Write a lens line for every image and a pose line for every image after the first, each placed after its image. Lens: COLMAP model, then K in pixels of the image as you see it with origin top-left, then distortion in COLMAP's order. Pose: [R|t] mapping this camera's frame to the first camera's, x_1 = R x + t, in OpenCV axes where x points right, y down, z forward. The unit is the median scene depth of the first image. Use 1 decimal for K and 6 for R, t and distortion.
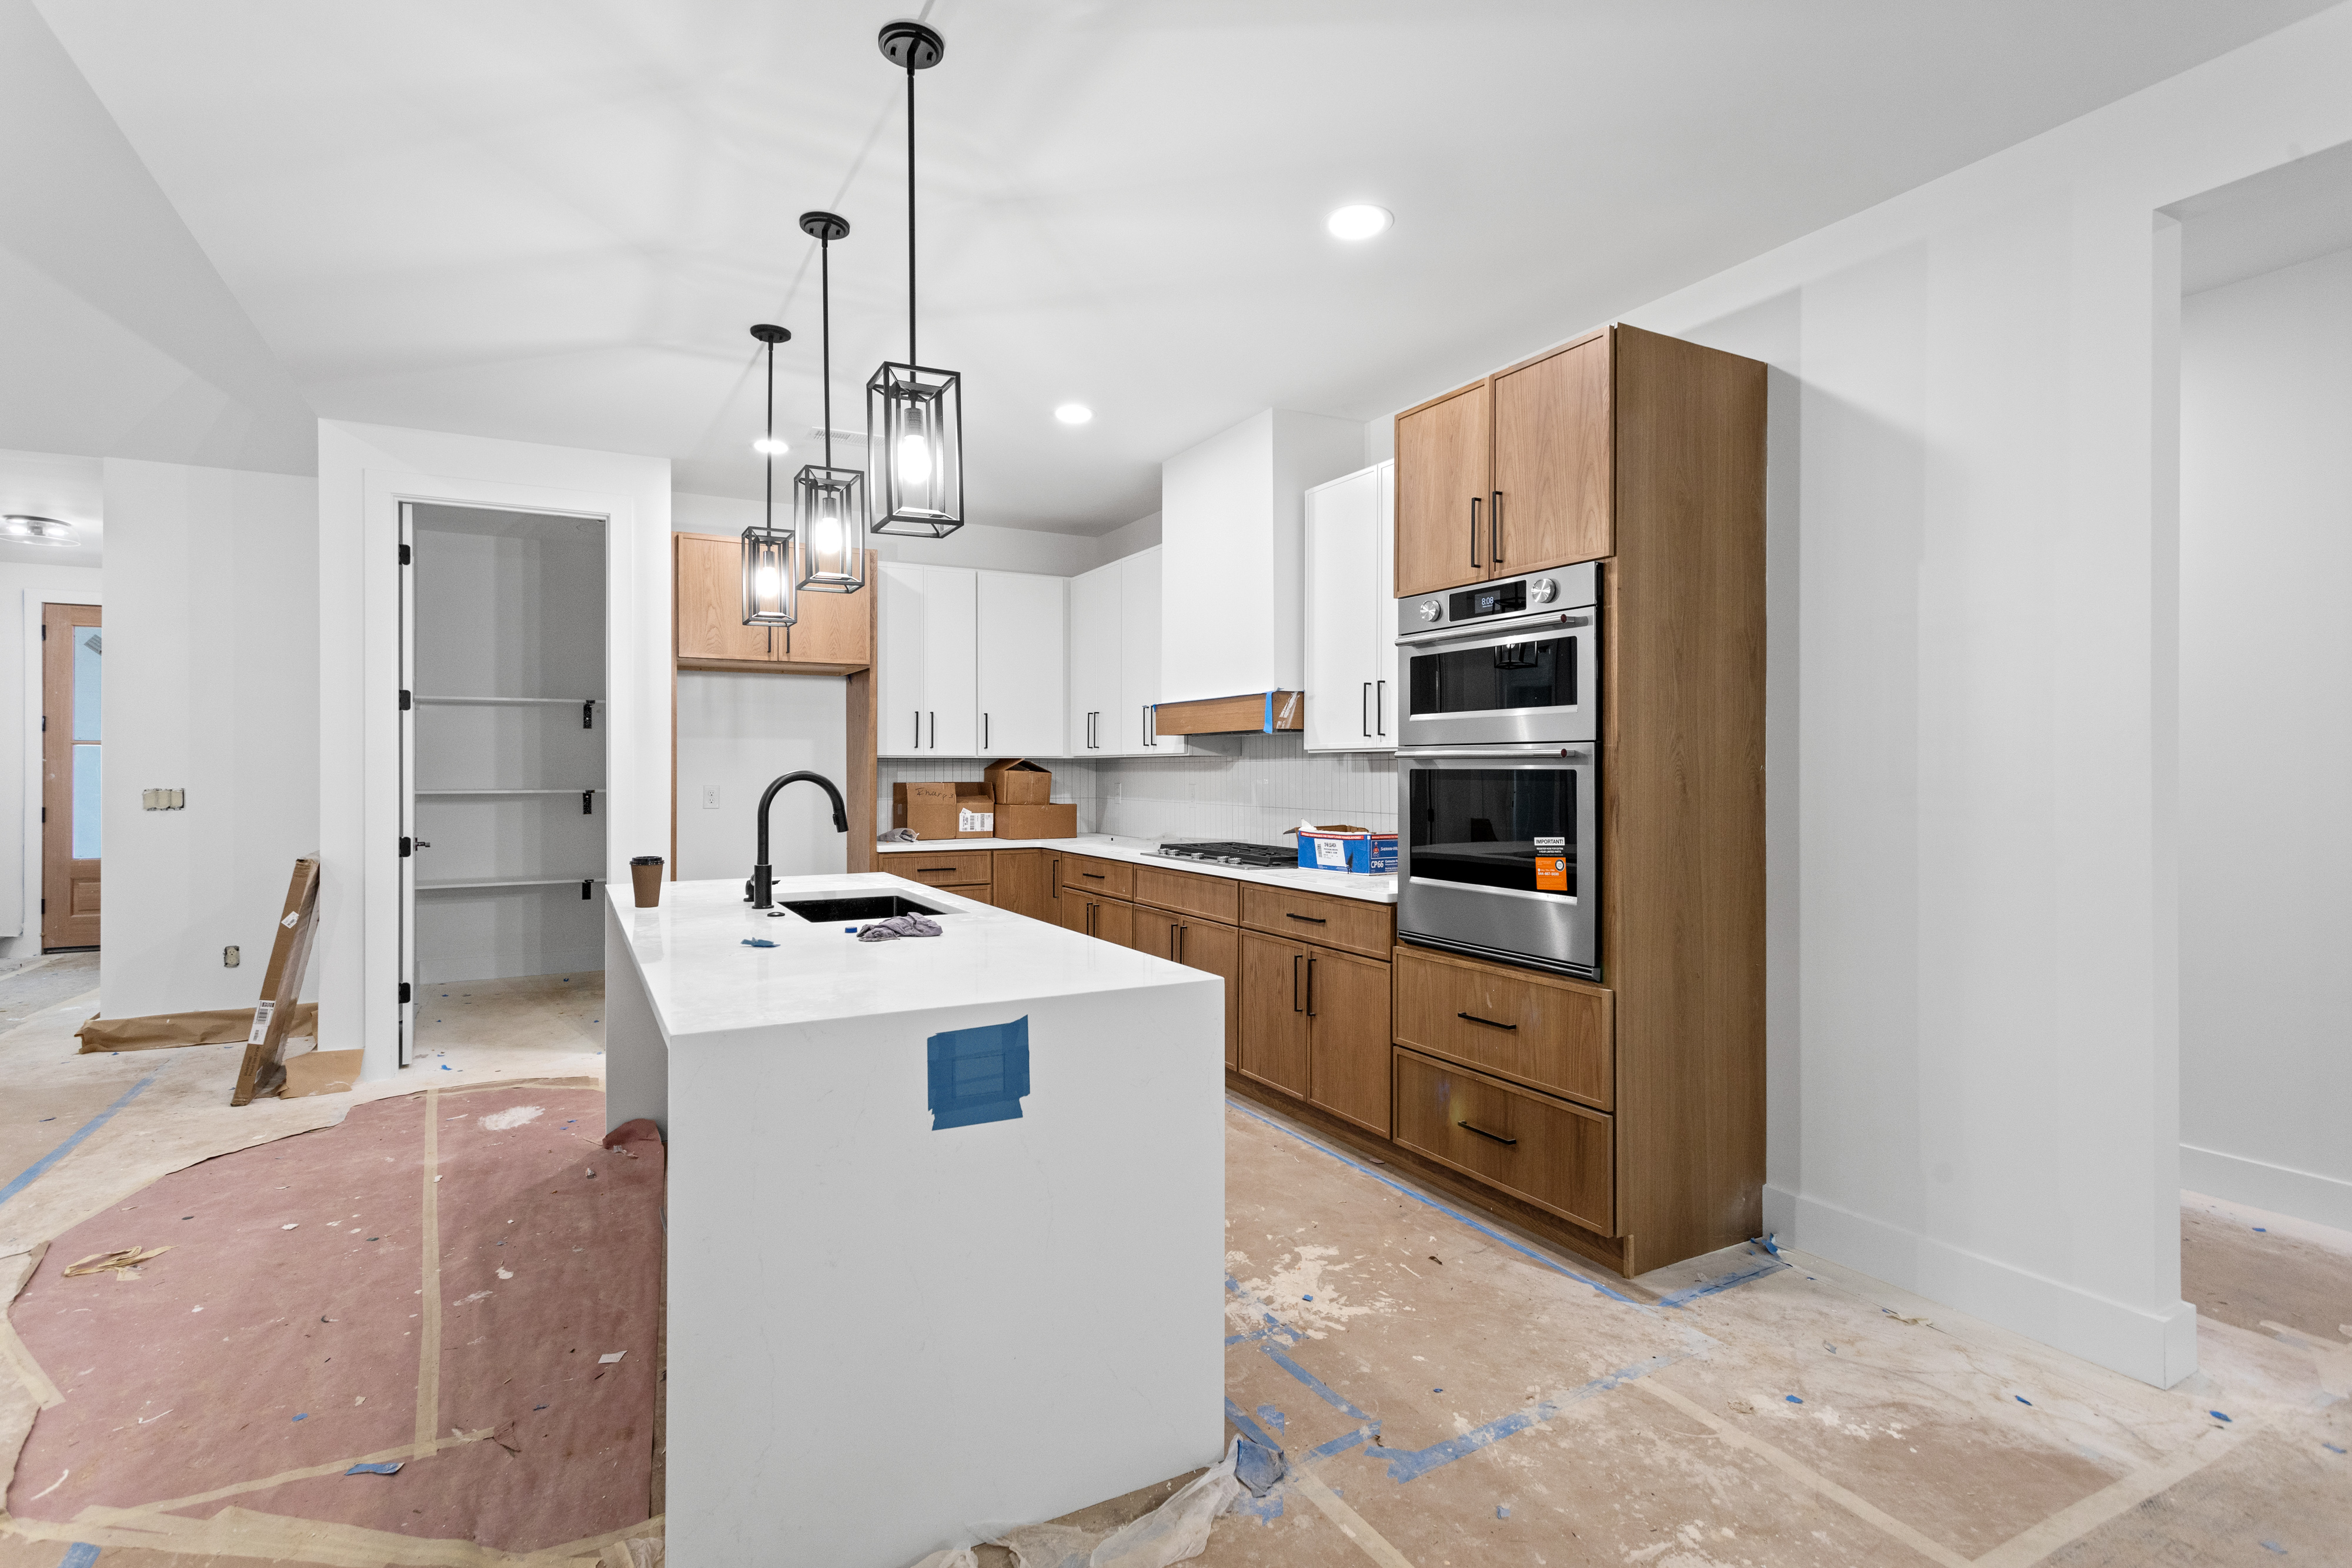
lens RADIAL K [[1131.5, 0, 1131.6], [0, 1131.5, 761.5], [0, 0, 1]] dist [0.006900, 0.000673]
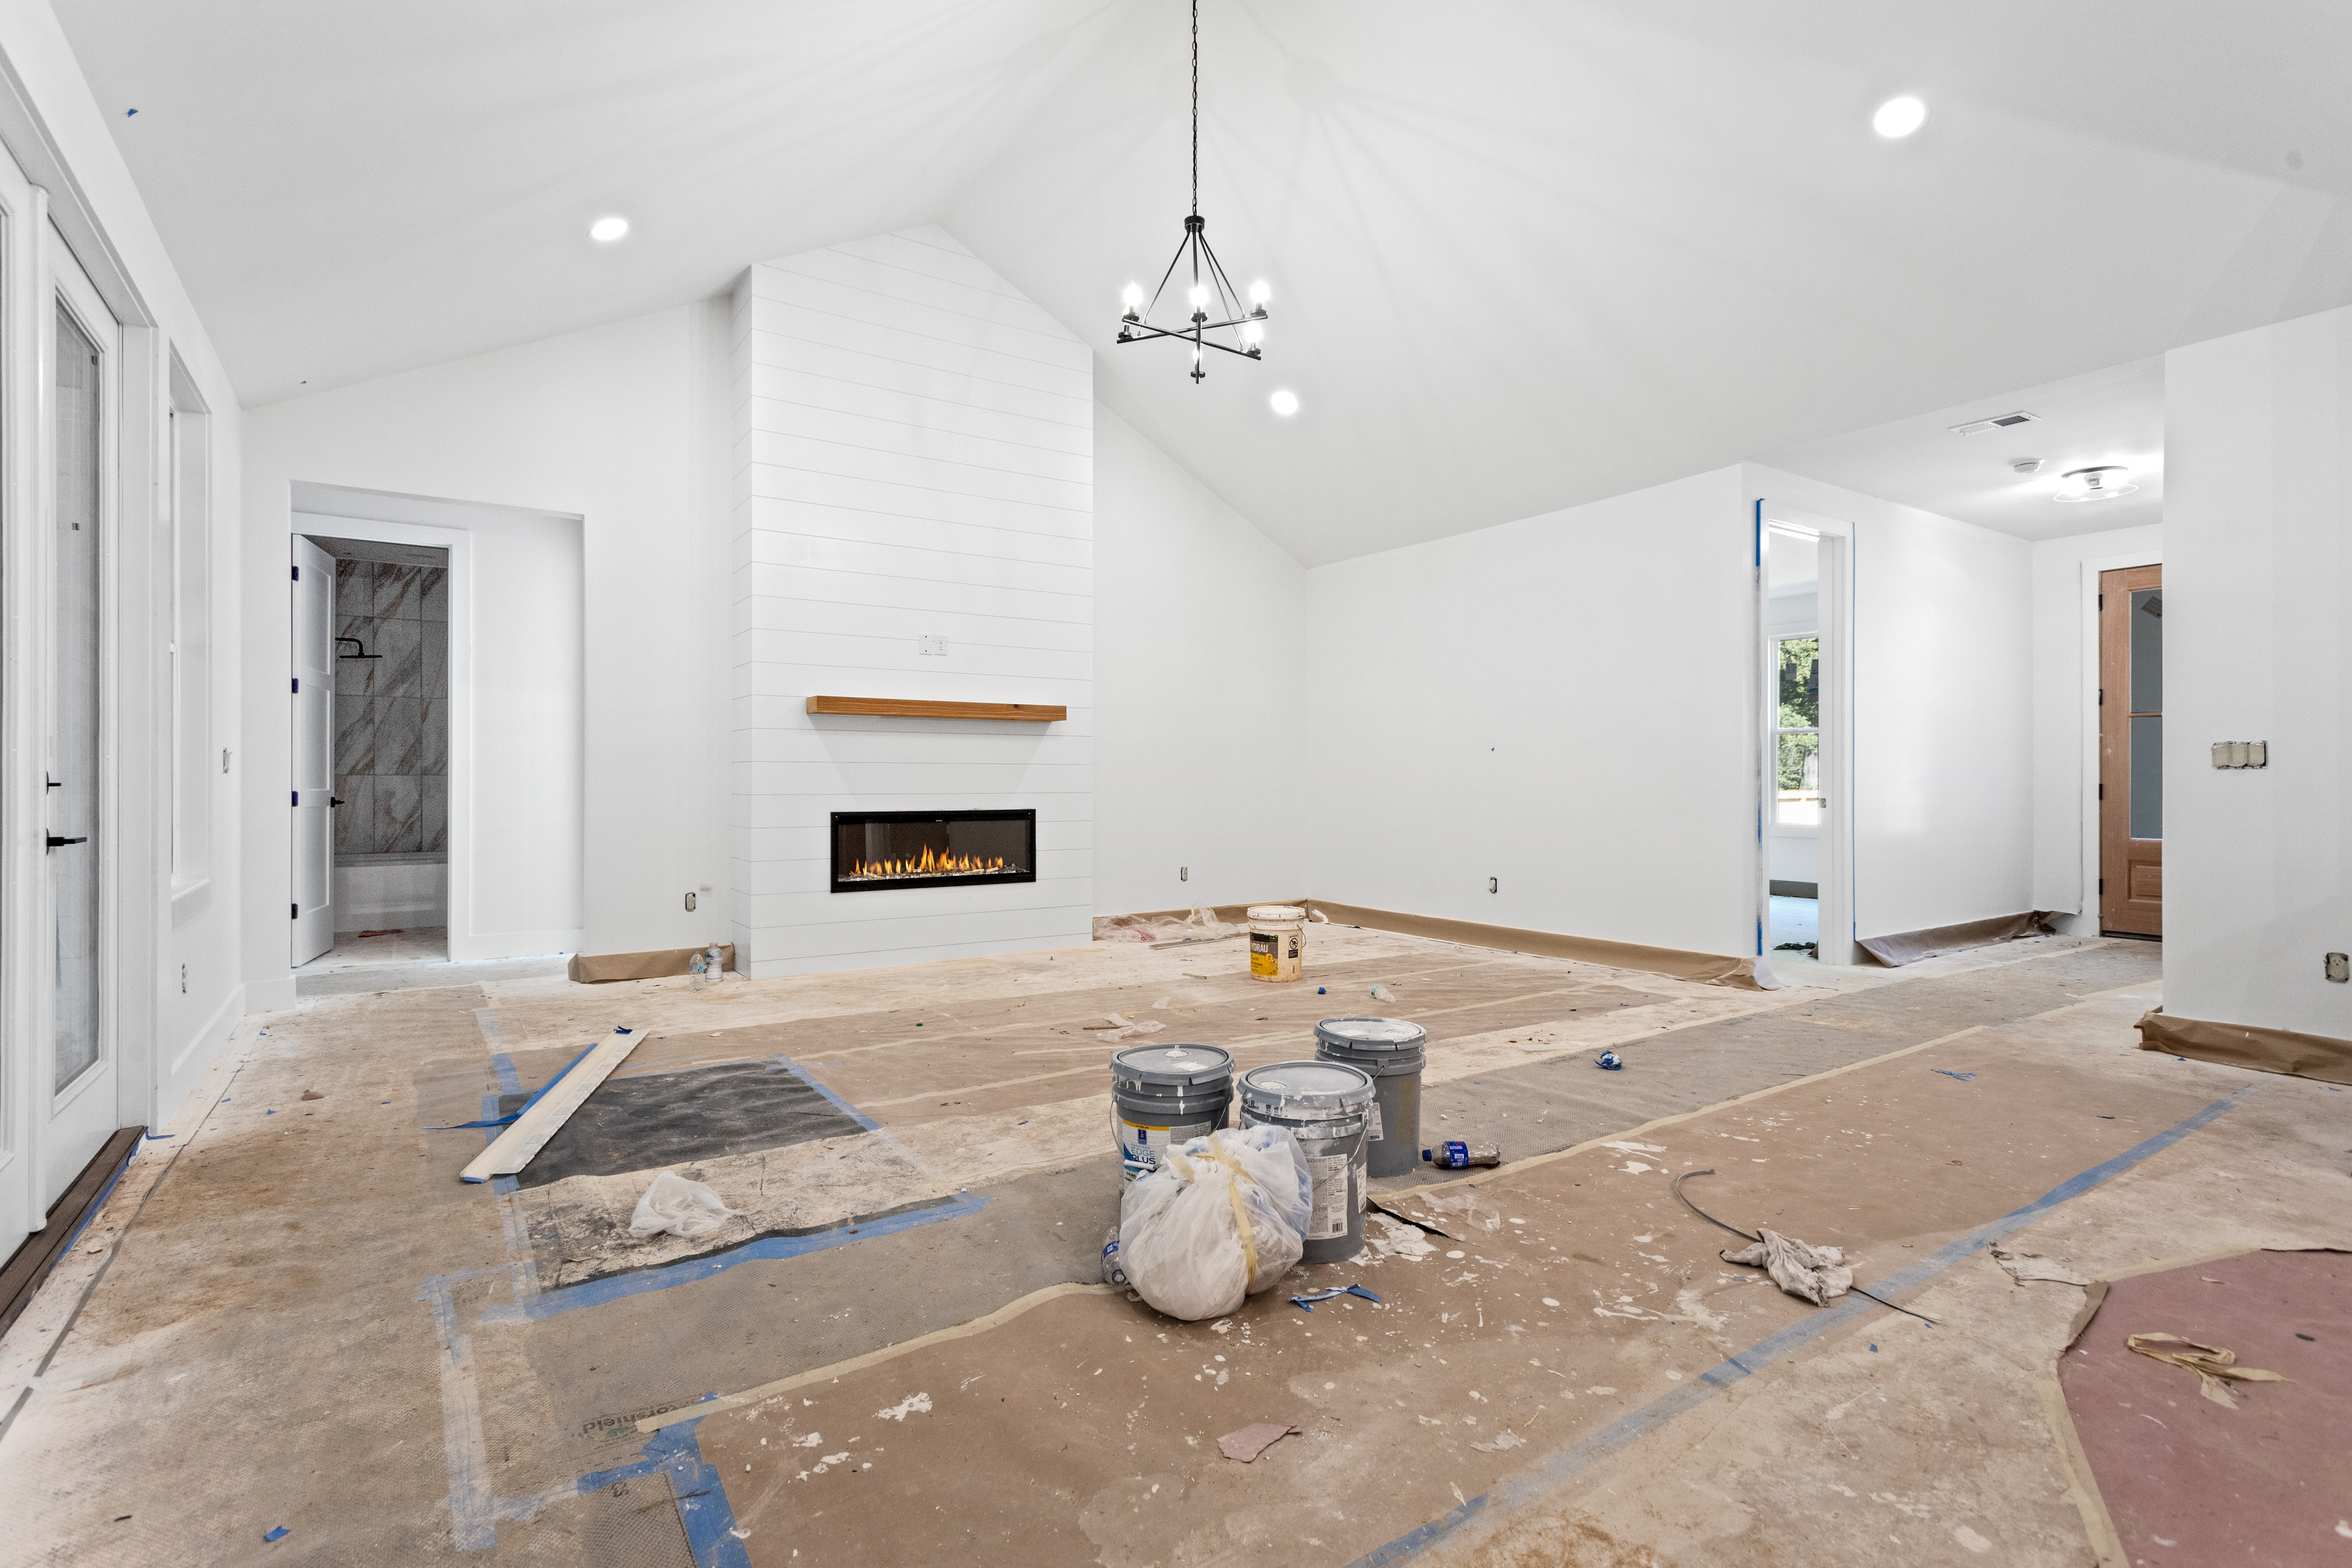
lens RADIAL K [[1131.5, 0, 1177.7], [0, 1131.5, 777.2], [0, 0, 1]] dist [0.006900, 0.000673]
pose [[0.125076, 0.001651, -0.992146, -0.189167], [0.006084, 0.999979, 0.002431, 0.052418], [0.992129, -0.006340, 0.125063, 0.201725]]
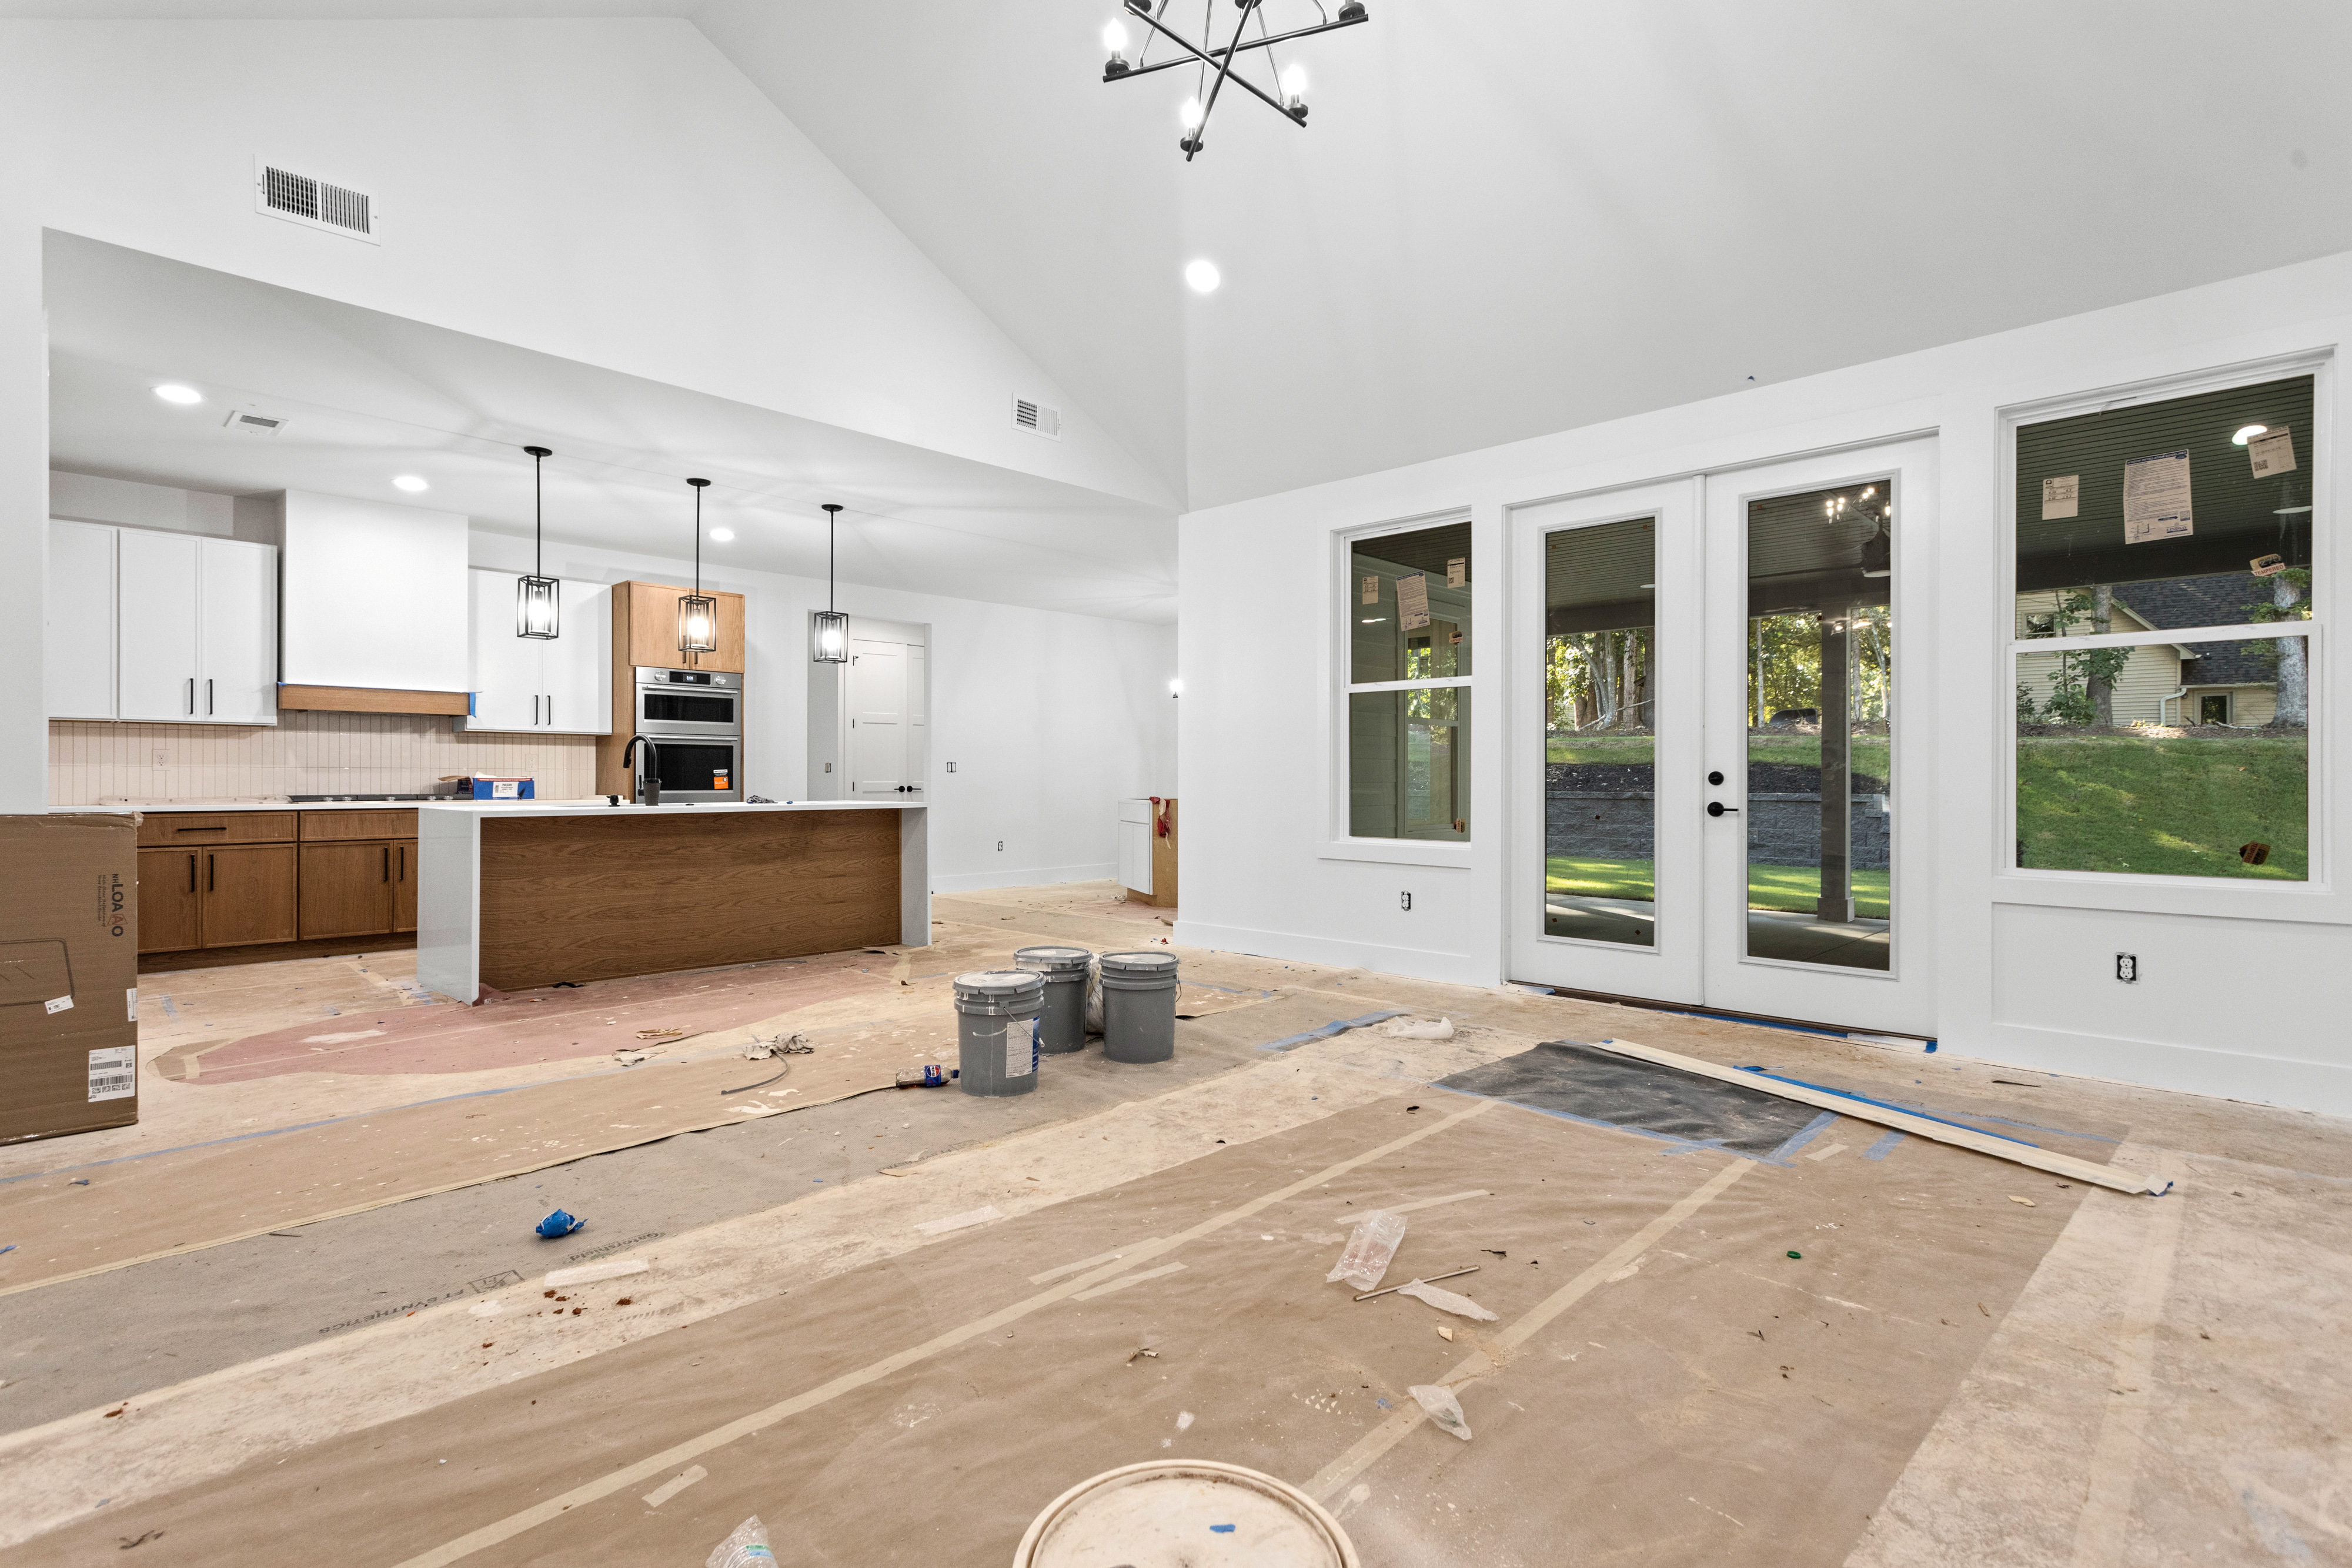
lens RADIAL K [[1131.5, 0, 1171.2], [0, 1131.5, 779.7], [0, 0, 1]] dist [0.006900, 0.000673]
pose [[-0.314284, -0.001223, 0.949328, -1.786324], [-0.006927, 0.999976, -0.001004, 0.059506], [-0.949304, -0.006891, -0.314285, 0.567703]]
